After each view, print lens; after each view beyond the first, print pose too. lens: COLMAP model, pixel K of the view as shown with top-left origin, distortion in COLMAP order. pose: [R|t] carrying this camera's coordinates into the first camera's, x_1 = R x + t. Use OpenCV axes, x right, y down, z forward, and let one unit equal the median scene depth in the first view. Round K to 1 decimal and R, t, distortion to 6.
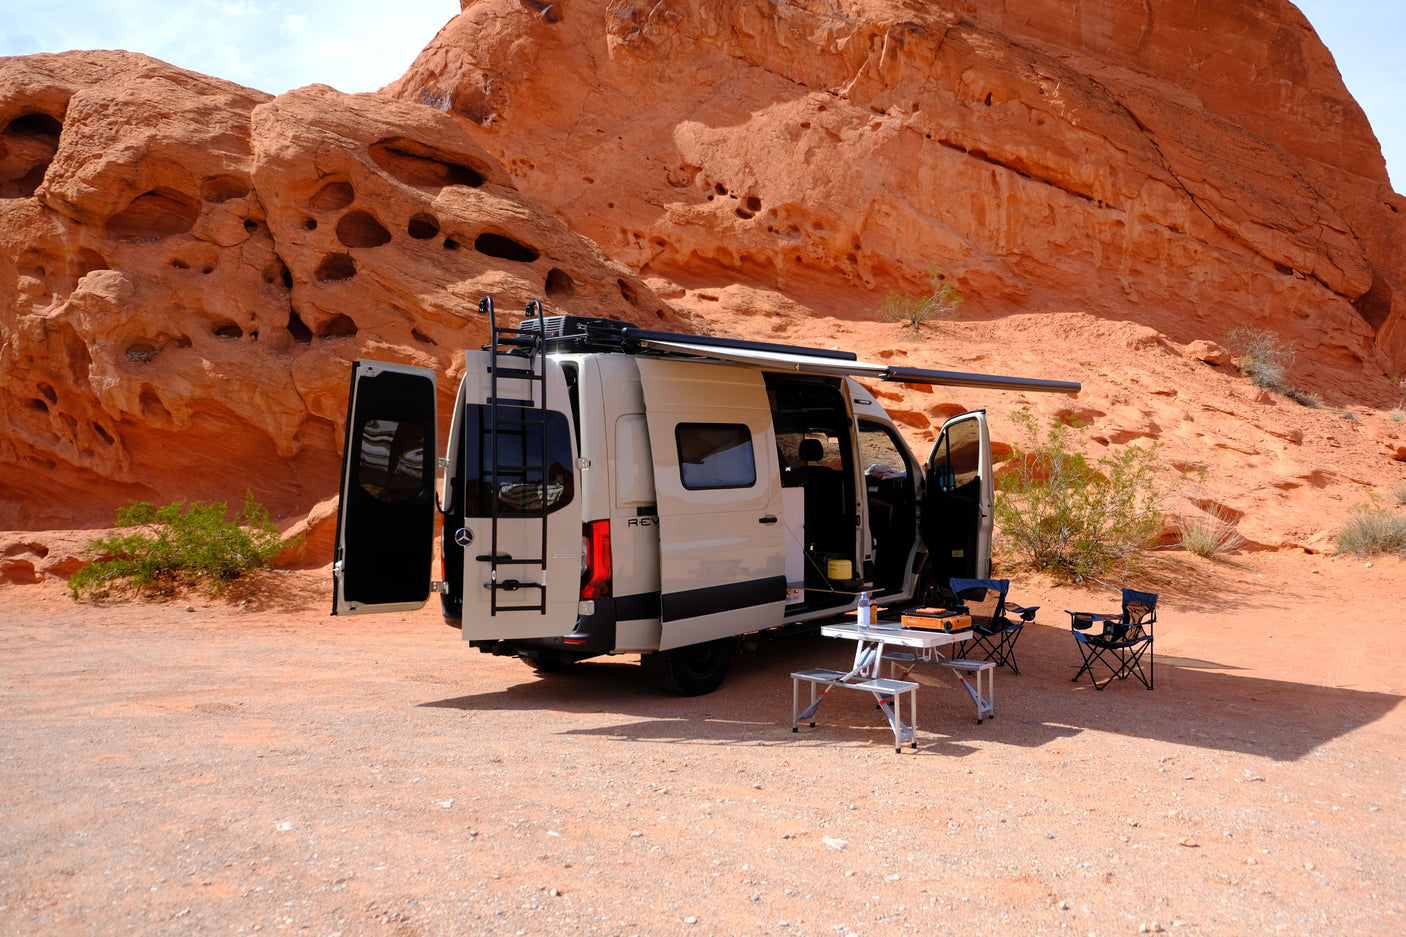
lens RADIAL K [[1093.5, 0, 715.0], [0, 1093.5, 471.3], [0, 0, 1]] dist [-0.039691, 0.041513]
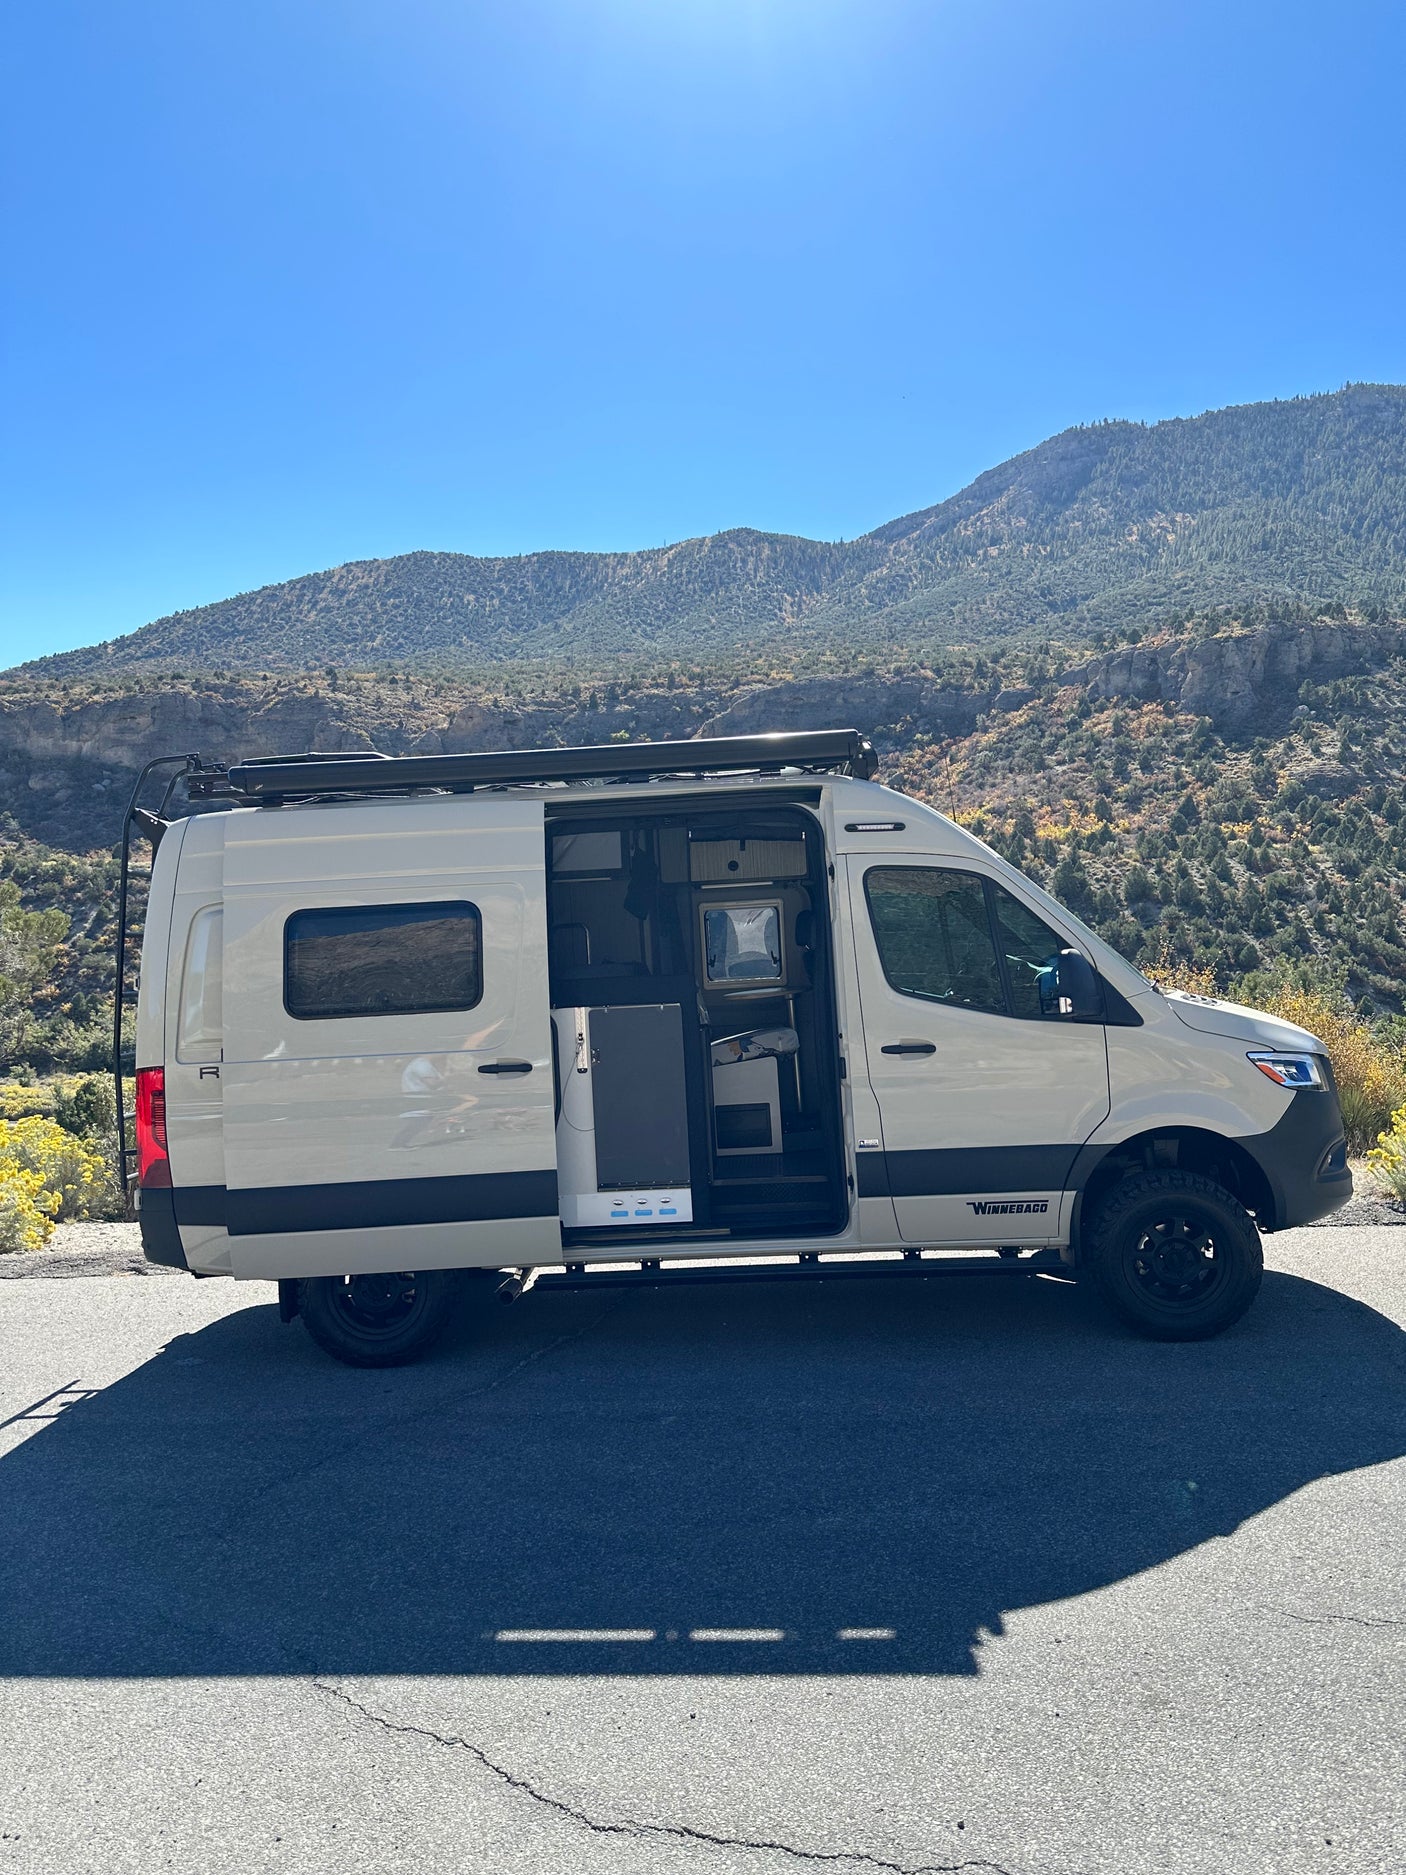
lens RADIAL K [[1312.9, 0, 703.0], [0, 1312.9, 937.5], [0, 0, 1]] dist [0.196245, -0.340821]
pose [[0.606855, -0.040208, -0.793795, 0.255509], [0.037405, 0.999058, -0.022009, -0.001487], [0.793932, -0.016335, 0.607787, 0.263073]]
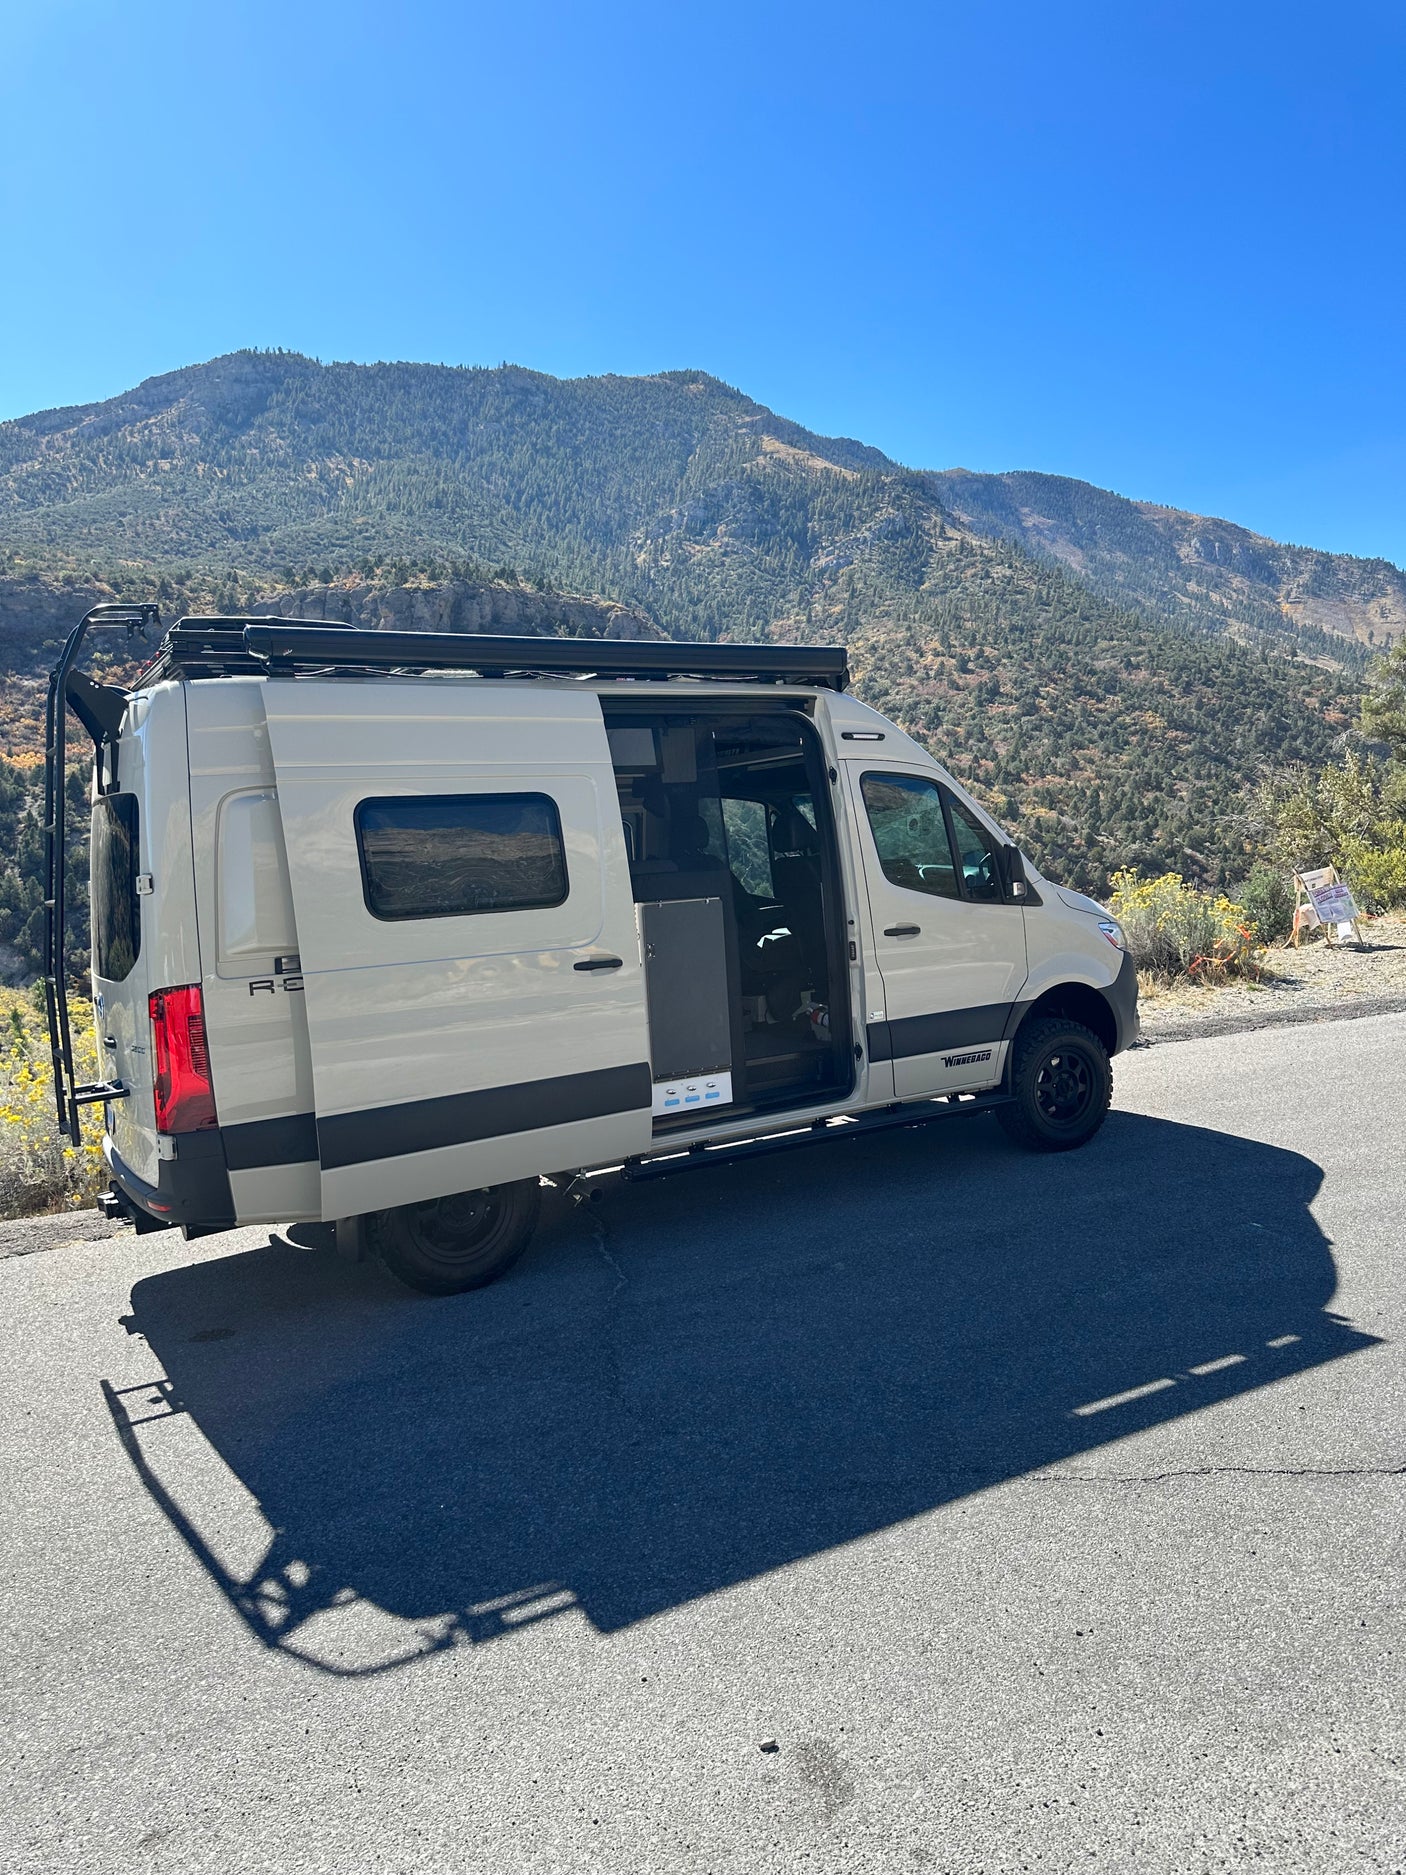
lens RADIAL K [[1312.9, 0, 703.0], [0, 1312.9, 937.5], [0, 0, 1]] dist [0.196245, -0.340821]
pose [[0.950790, -0.036529, -0.307676, 0.118952], [0.054259, 0.997311, 0.049266, 0.000434], [0.305049, -0.063536, 0.950215, 0.152561]]
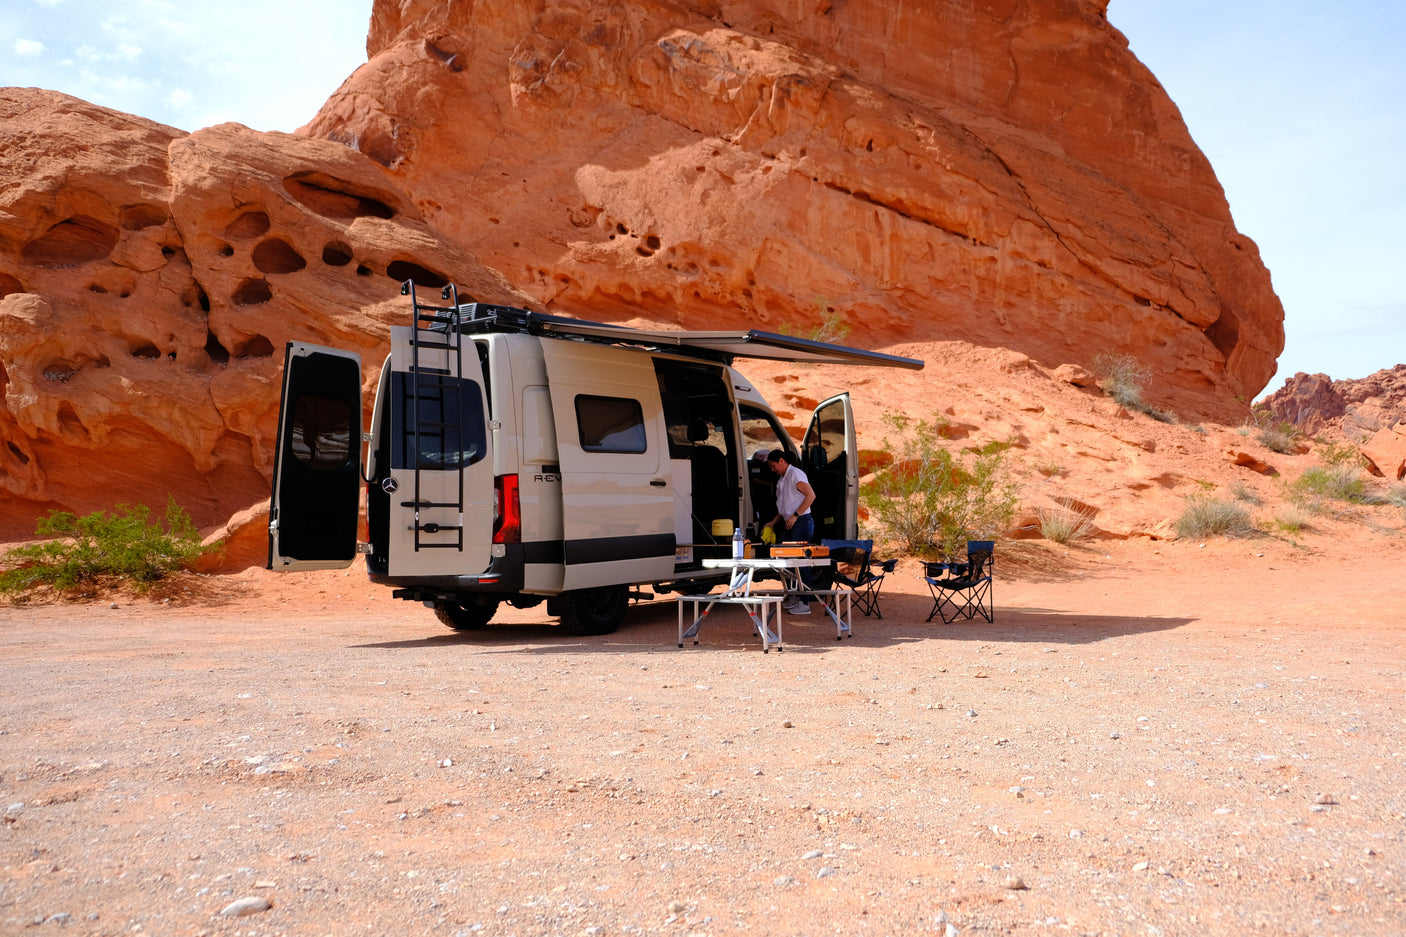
lens RADIAL K [[1093.5, 0, 715.0], [0, 1093.5, 471.3], [0, 0, 1]] dist [-0.039691, 0.041513]
pose [[0.996431, -0.017026, 0.082671, 0.005245], [0.020993, 0.998658, -0.047351, 0.034181], [-0.081754, 0.048918, 0.995451, -0.054888]]
